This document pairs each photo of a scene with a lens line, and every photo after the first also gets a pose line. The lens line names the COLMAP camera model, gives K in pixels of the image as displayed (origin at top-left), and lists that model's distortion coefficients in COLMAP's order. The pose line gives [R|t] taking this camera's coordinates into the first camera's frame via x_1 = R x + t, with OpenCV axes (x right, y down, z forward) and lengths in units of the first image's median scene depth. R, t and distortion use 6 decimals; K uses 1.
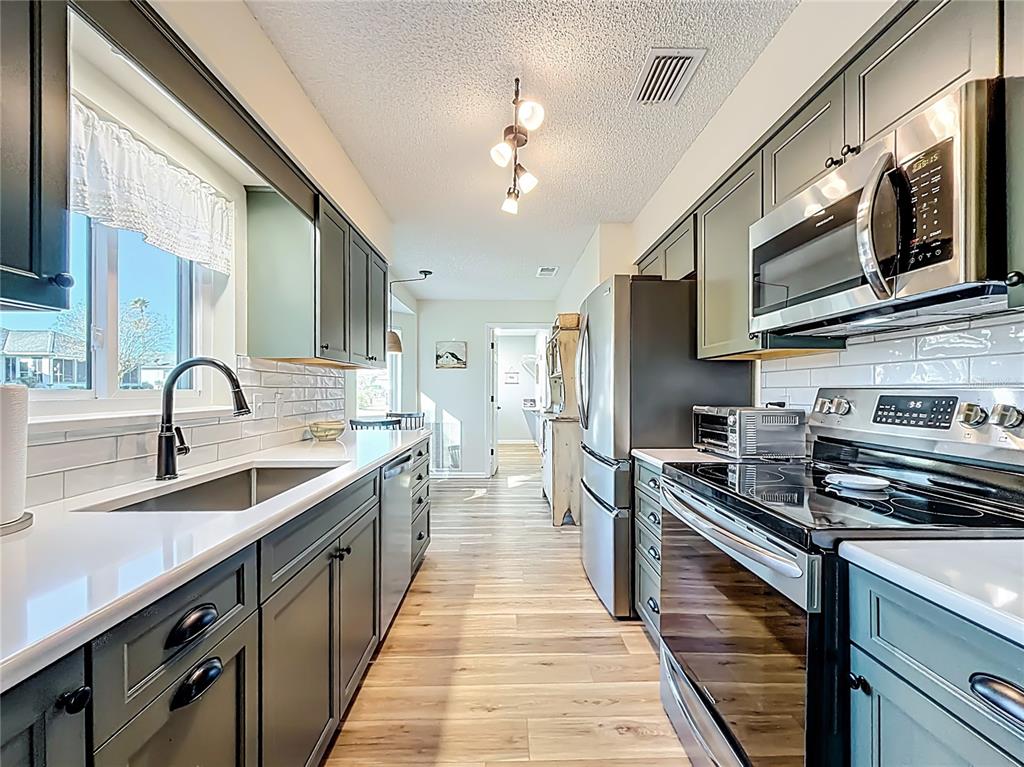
lens RADIAL K [[412.4, 0, 512.1], [0, 412.4, 391.2], [0, 0, 1]] dist [-0.008329, 0.001081]
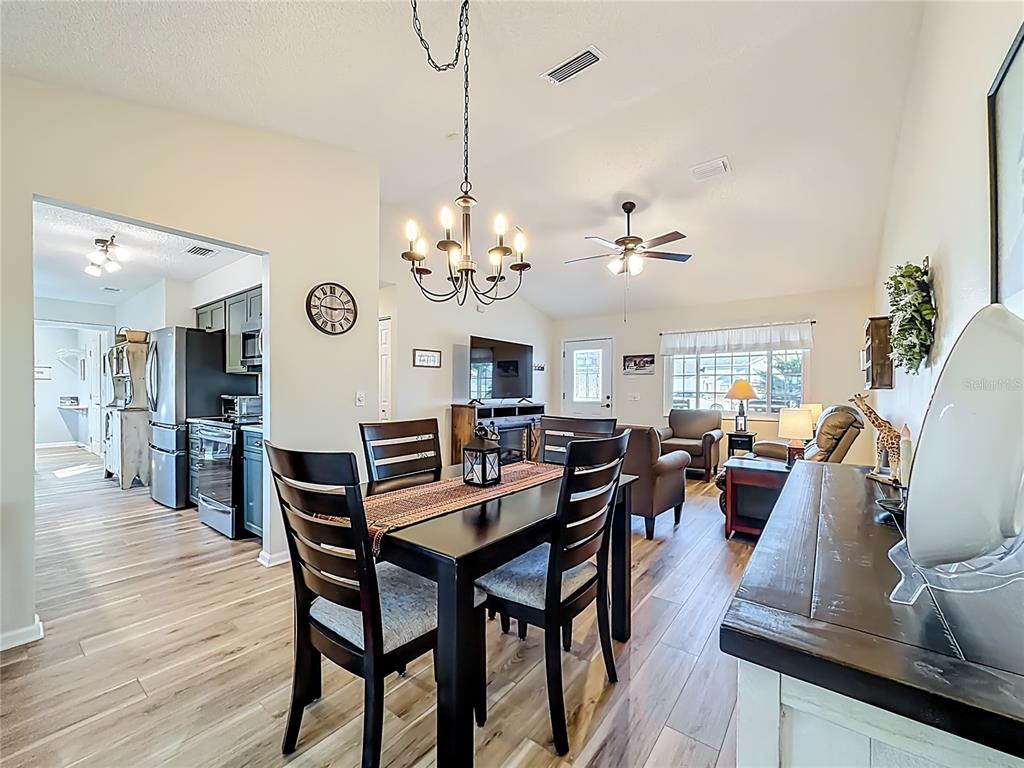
lens RADIAL K [[412.4, 0, 515.5], [0, 412.4, 388.2], [0, 0, 1]] dist [-0.008329, 0.001081]
pose [[0.612862, -0.002830, 0.790185, -0.221773], [0.001121, 0.999996, 0.002712, -0.003638], [-0.790189, -0.000776, 0.612863, -1.088398]]
